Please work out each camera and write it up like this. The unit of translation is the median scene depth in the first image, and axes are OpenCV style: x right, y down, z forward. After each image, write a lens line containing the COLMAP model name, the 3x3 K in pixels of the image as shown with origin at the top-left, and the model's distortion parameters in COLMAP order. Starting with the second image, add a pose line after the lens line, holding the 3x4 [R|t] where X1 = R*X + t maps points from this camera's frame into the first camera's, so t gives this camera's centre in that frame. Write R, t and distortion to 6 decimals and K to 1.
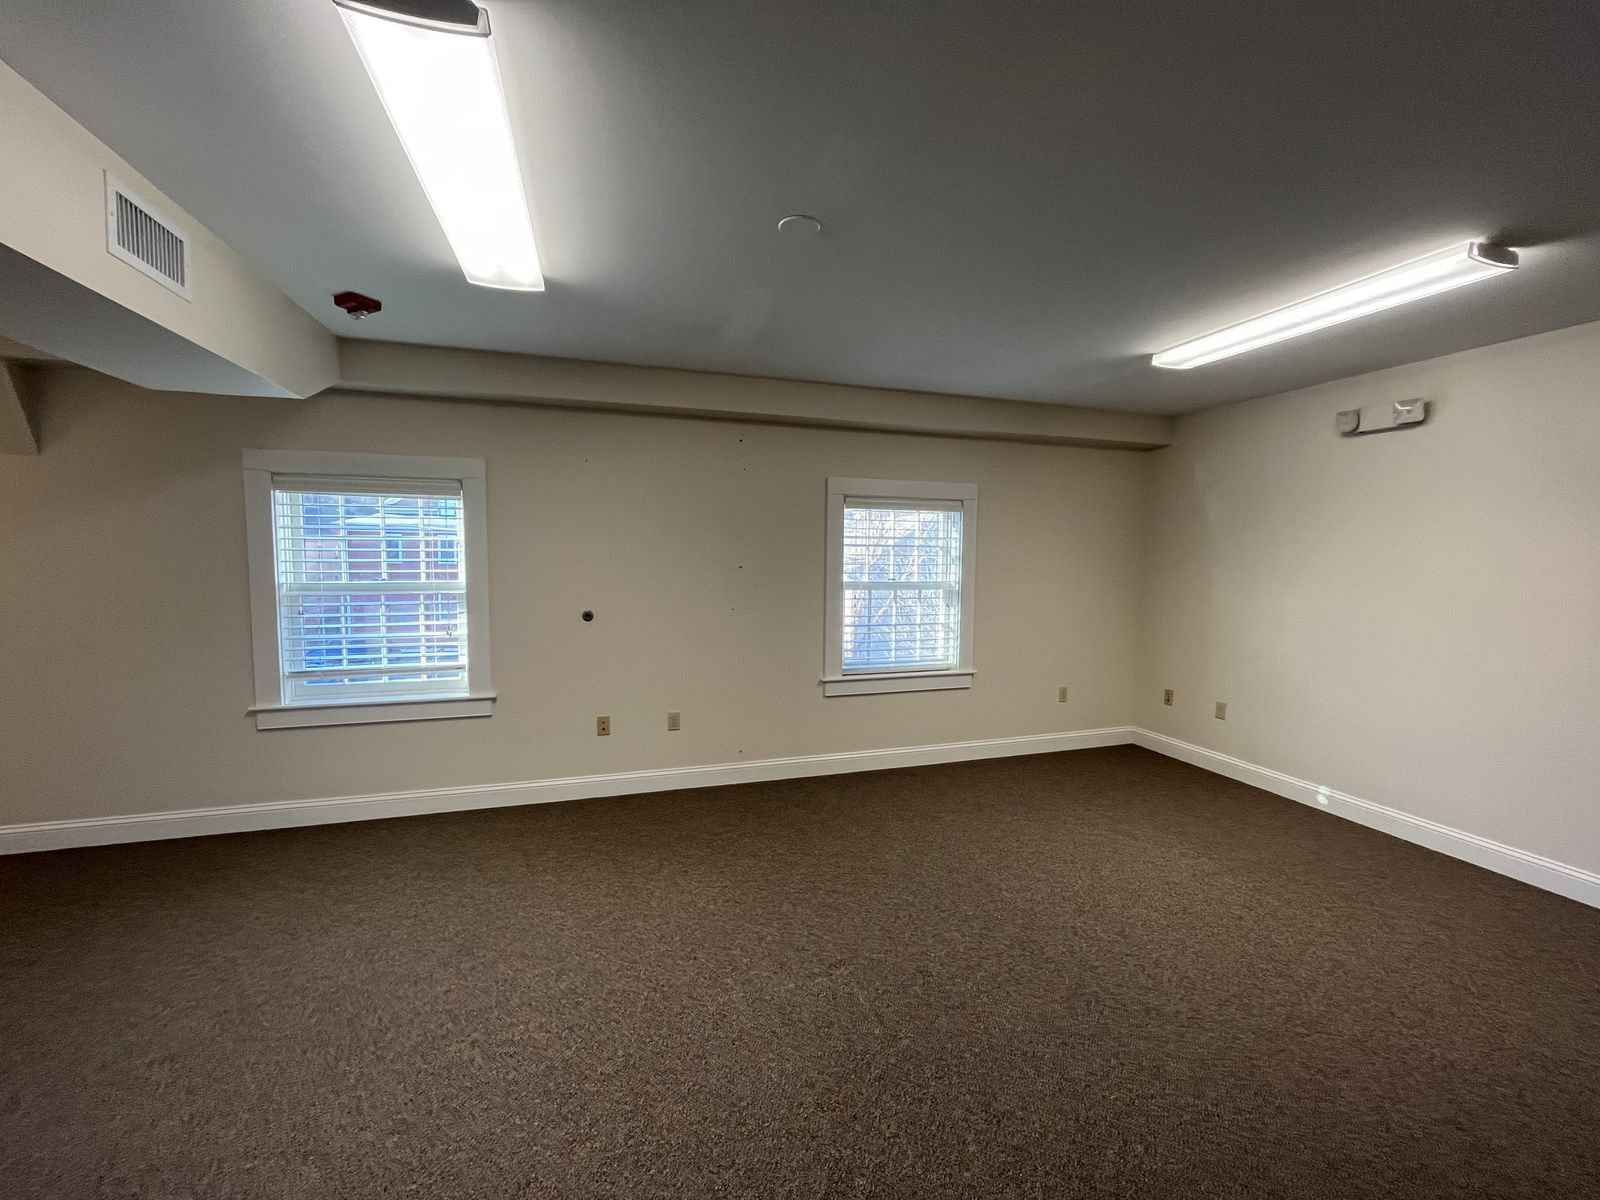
lens RADIAL K [[648.9, 0, 798.2], [0, 648.9, 601.0], [0, 0, 1]] dist [-0.003194, 0.000485]
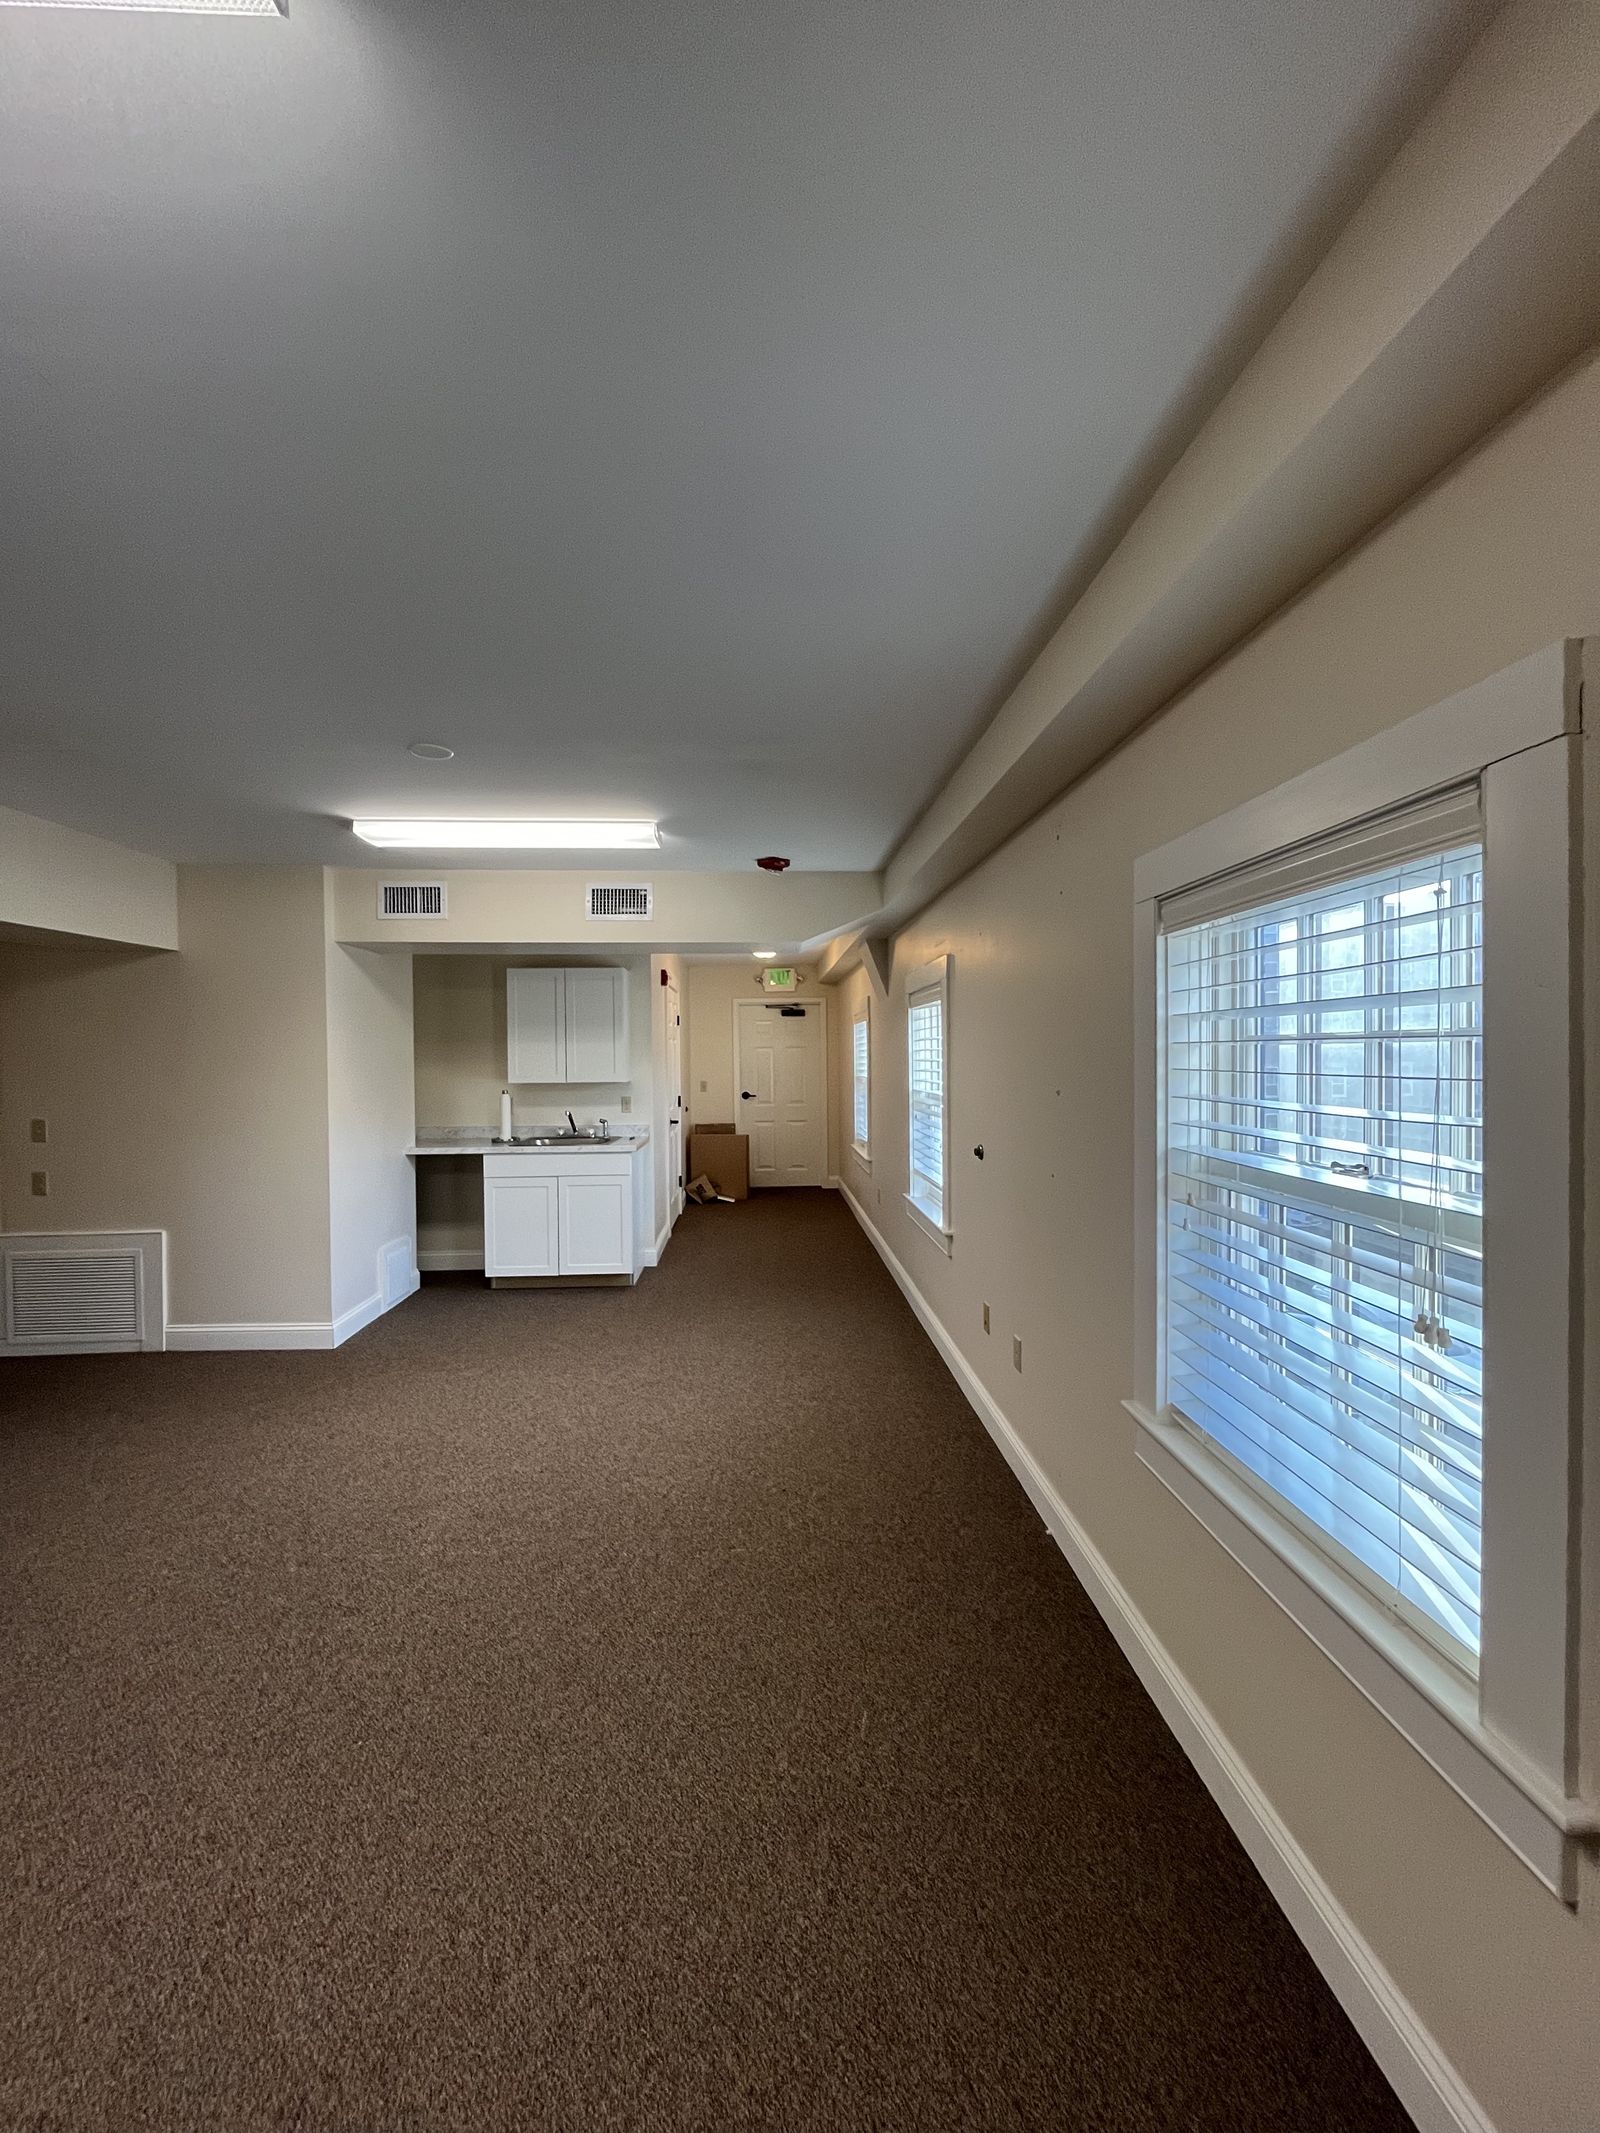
lens RADIAL K [[865.1, 0, 799.8], [0, 865.1, 1063.1], [0, 0, 1]] dist [-0.003194, 0.000485]
pose [[-0.256093, 0.000746, -0.966652, 0.634991], [-0.070007, 0.997359, 0.019316, -0.078075], [0.964114, 0.072619, -0.255365, 1.045226]]
